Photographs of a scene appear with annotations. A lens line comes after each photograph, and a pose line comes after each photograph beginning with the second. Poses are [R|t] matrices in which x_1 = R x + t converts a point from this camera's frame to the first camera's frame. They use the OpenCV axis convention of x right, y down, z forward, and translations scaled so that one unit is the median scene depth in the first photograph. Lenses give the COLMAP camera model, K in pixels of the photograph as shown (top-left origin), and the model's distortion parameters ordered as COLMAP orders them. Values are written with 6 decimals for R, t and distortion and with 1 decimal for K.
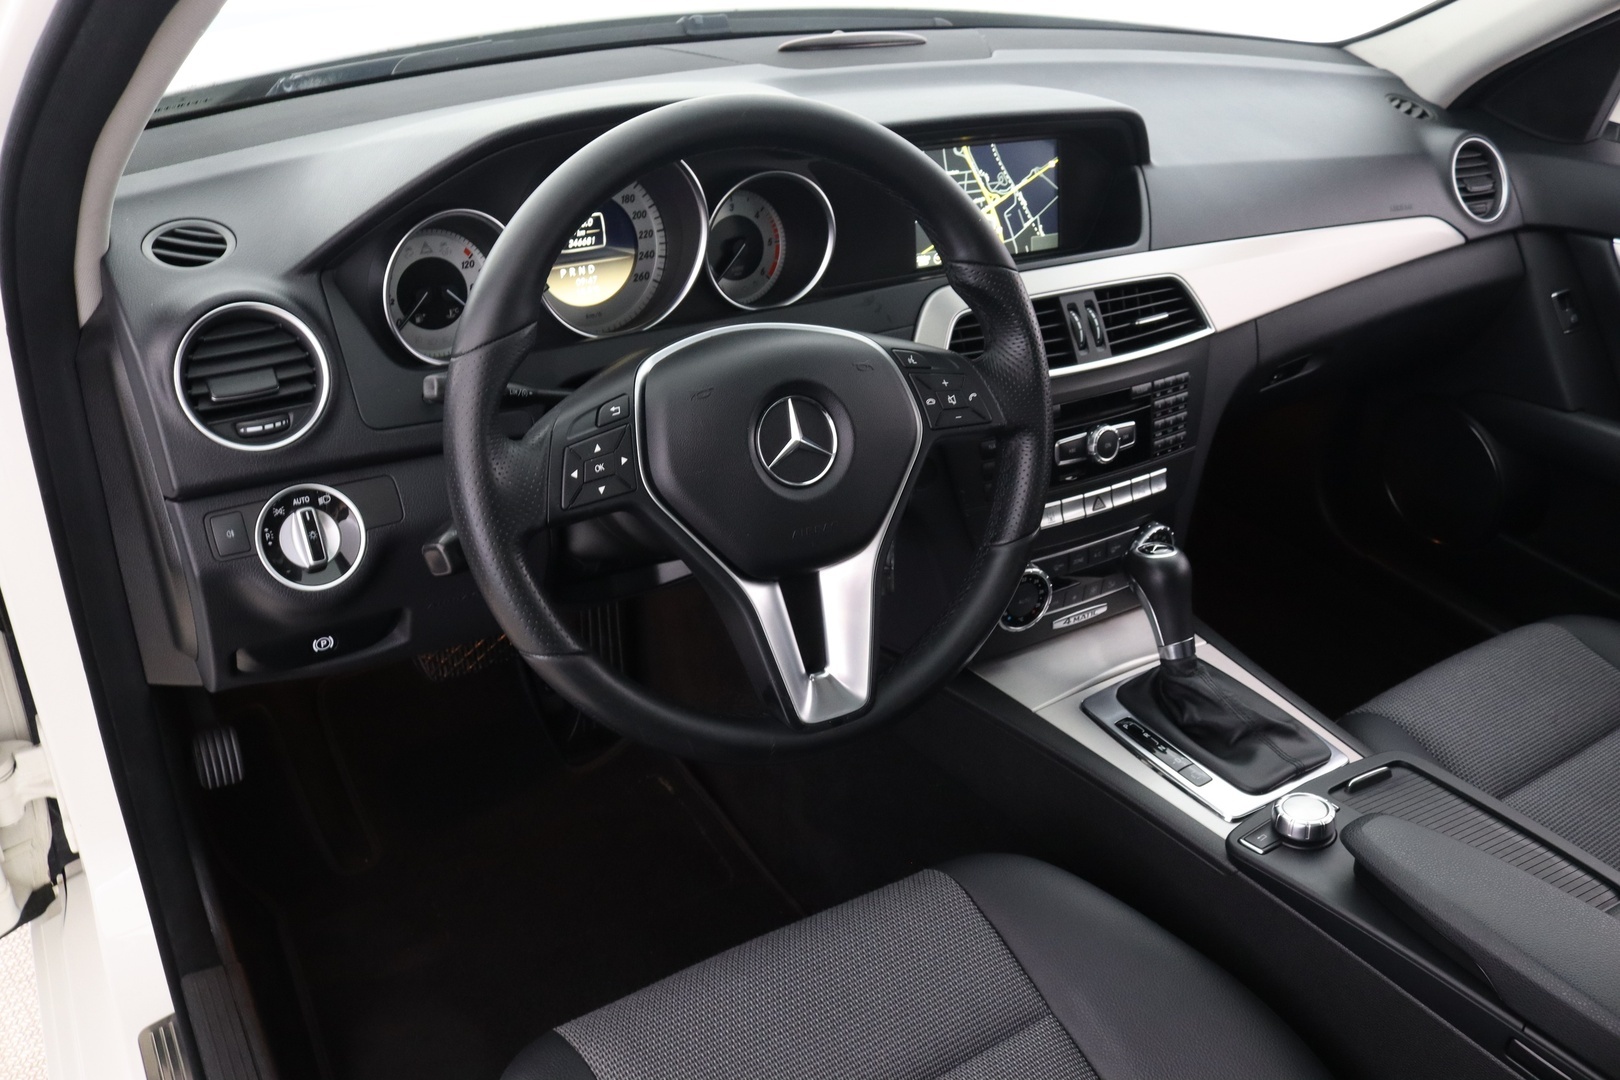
lens RADIAL K [[1325.3, 0, 774.2], [0, 1325.3, 579.0], [0, 0, 1]] dist [-0.180223, 0.155317]
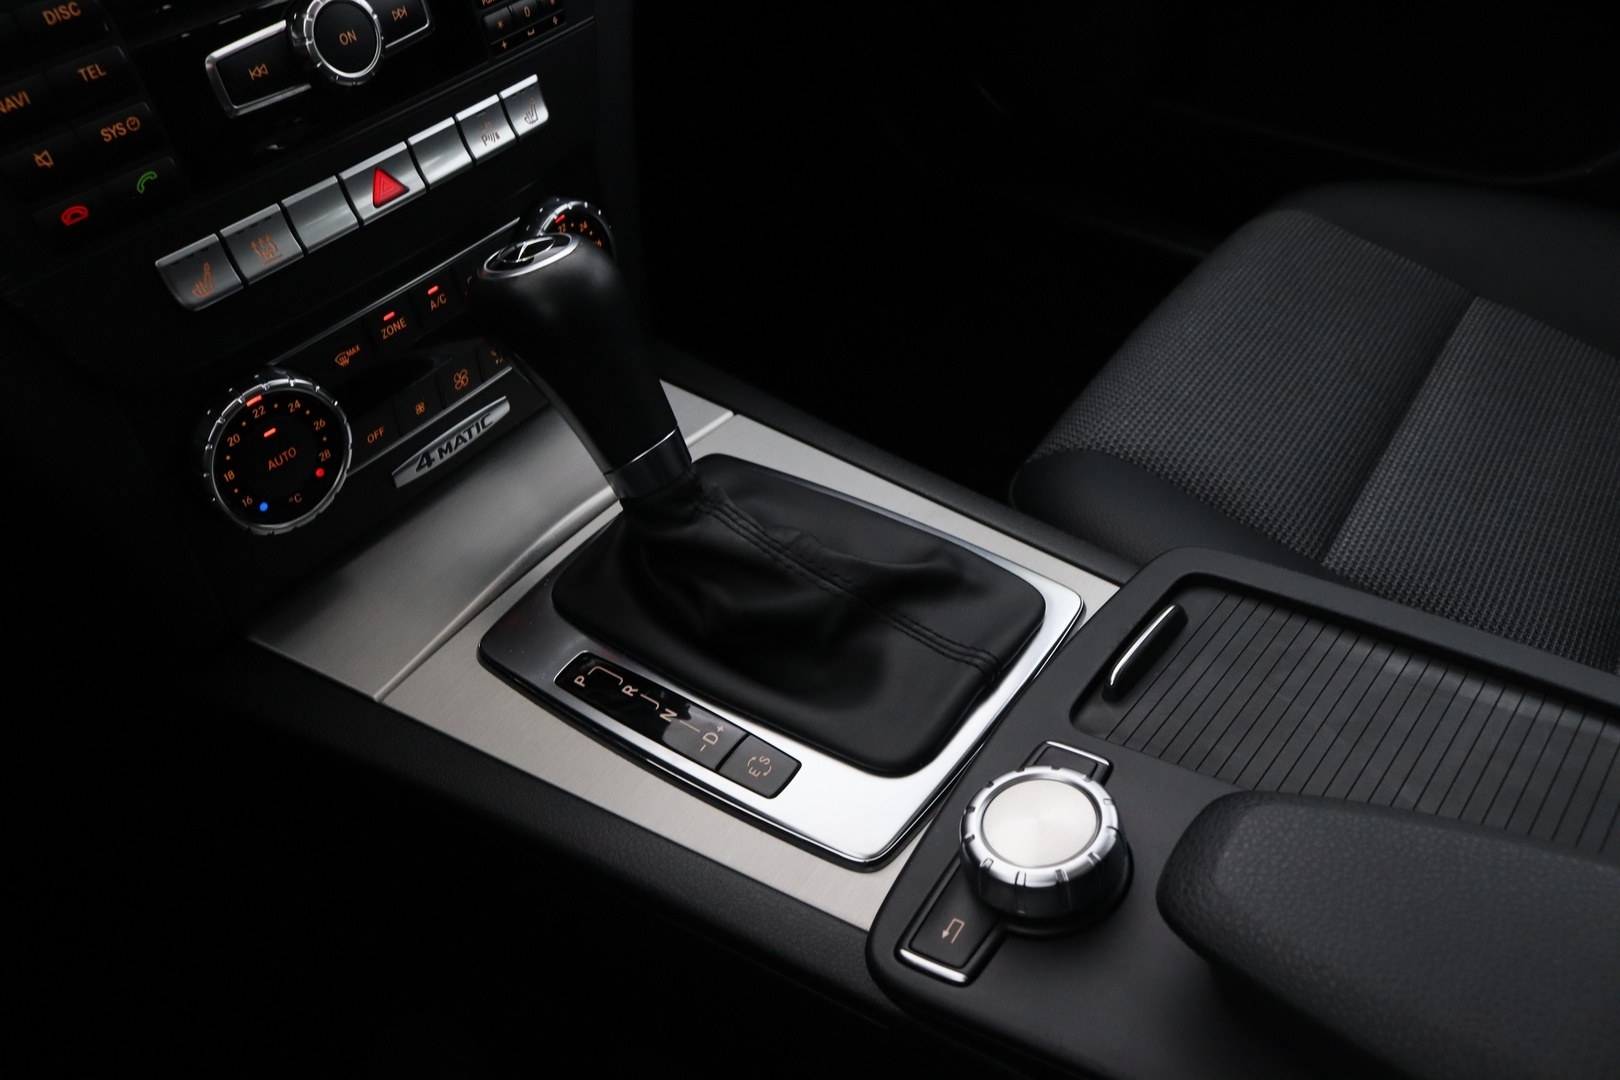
lens RADIAL K [[1325.3, 0, 774.2], [0, 1325.3, 579.0], [0, 0, 1]] dist [-0.180223, 0.155317]
pose [[0.922157, -0.314363, 0.225395, 0.231399], [0.270389, 0.940550, 0.205562, 0.010222], [-0.276617, -0.128616, 0.952335, 0.555361]]
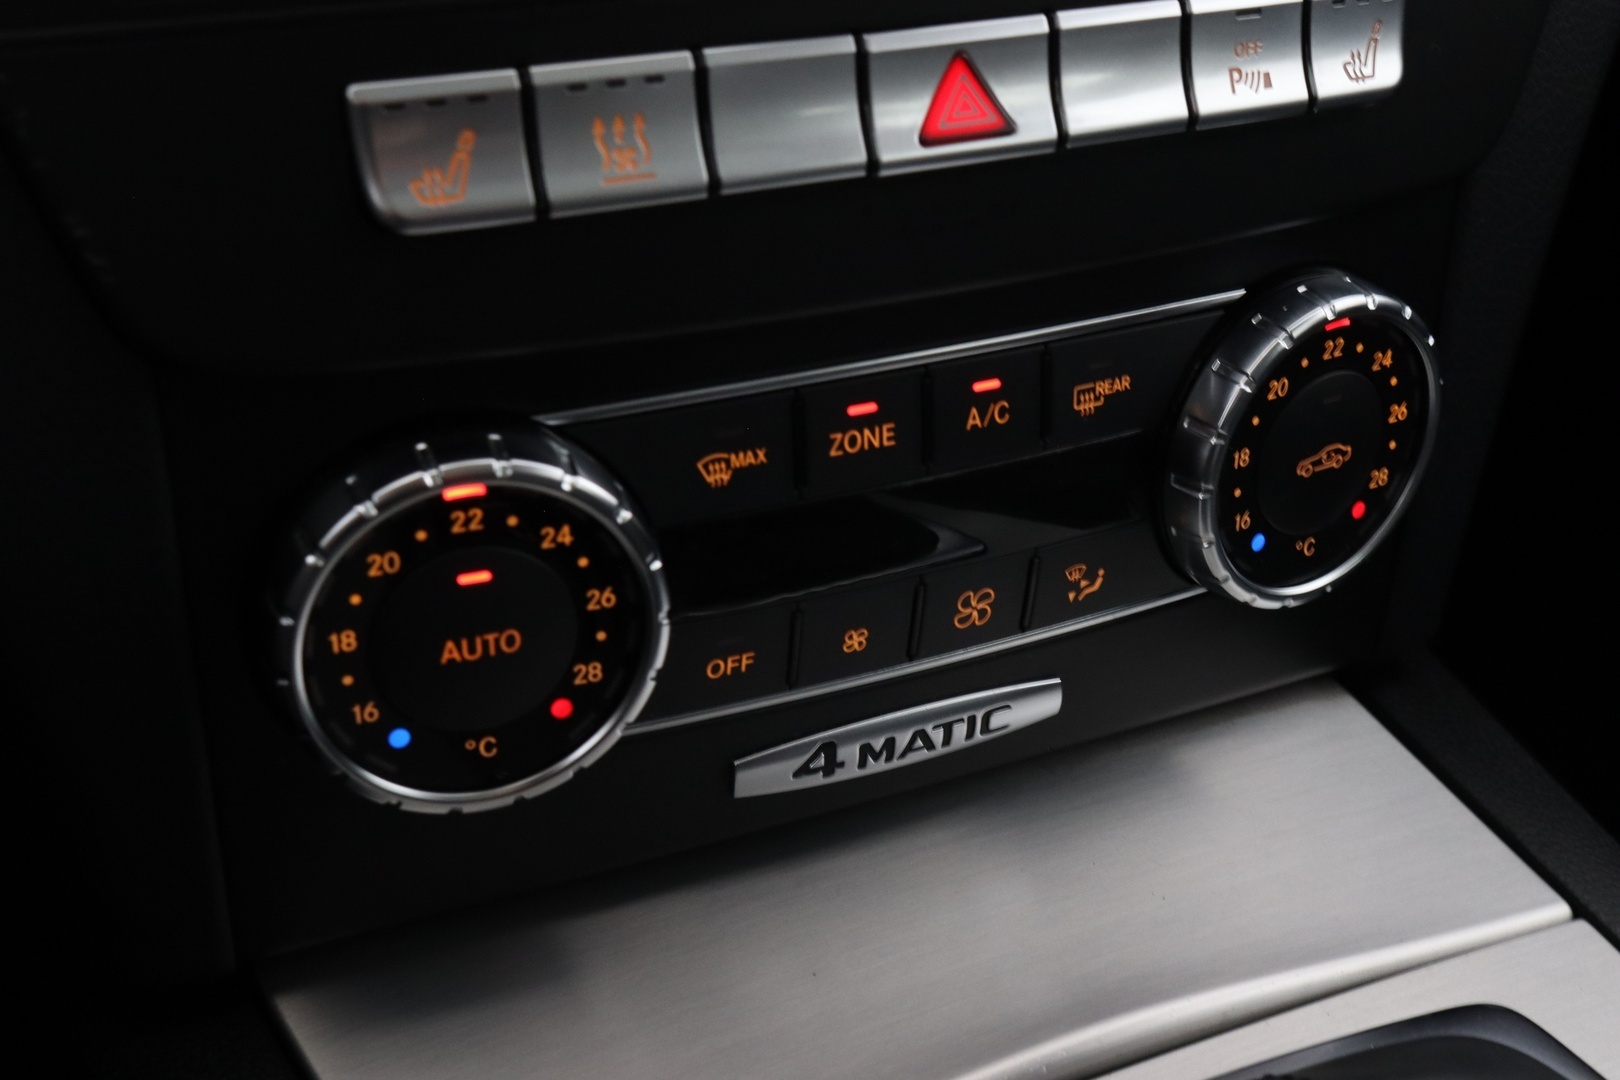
lens RADIAL K [[2134.1, 0, 808.8], [0, 2134.1, 588.6], [0, 0, 1]] dist [-0.052692, -0.077585]
pose [[0.997040, 0.062918, -0.044192, 0.245716], [-0.061753, 0.997719, 0.027248, -0.001332], [0.045806, -0.024439, 0.998651, 0.728219]]
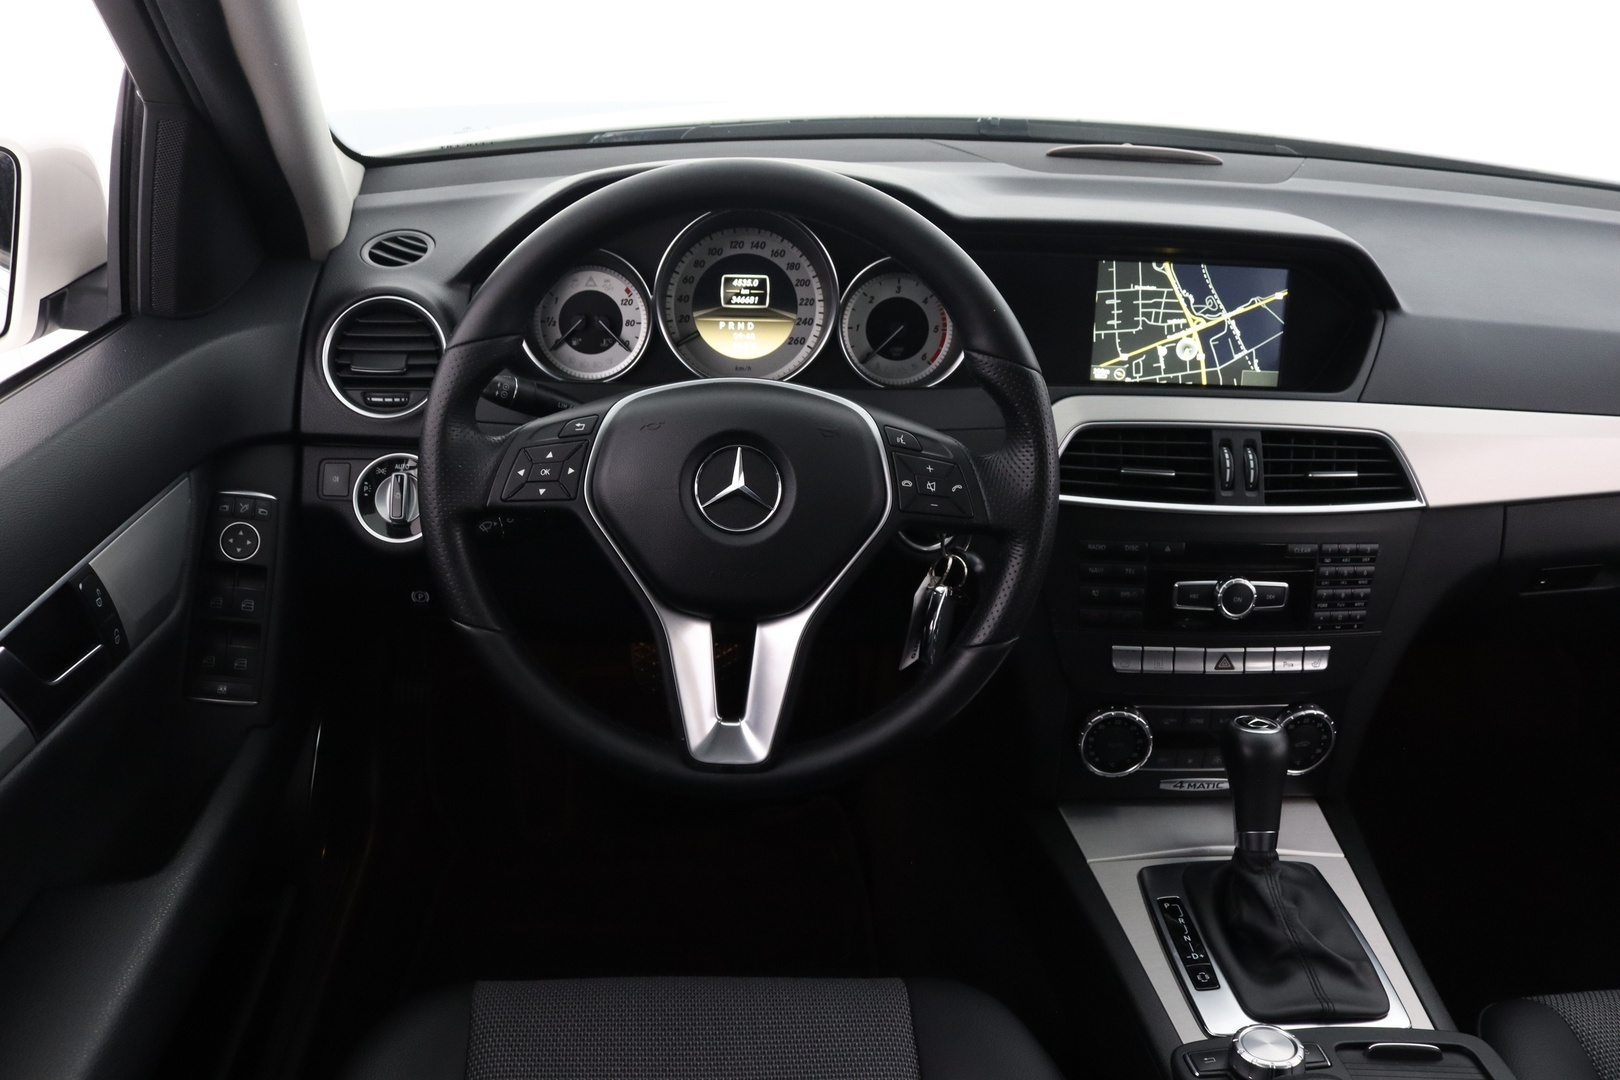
lens RADIAL K [[1325.3, 0, 774.2], [0, 1325.3, 579.0], [0, 0, 1]] dist [-0.180223, 0.155317]
pose [[0.874289, 0.214855, -0.435265, 0.356146], [-0.252994, 0.966976, -0.030857, -0.007602], [0.414261, 0.137098, 0.899773, 0.060359]]
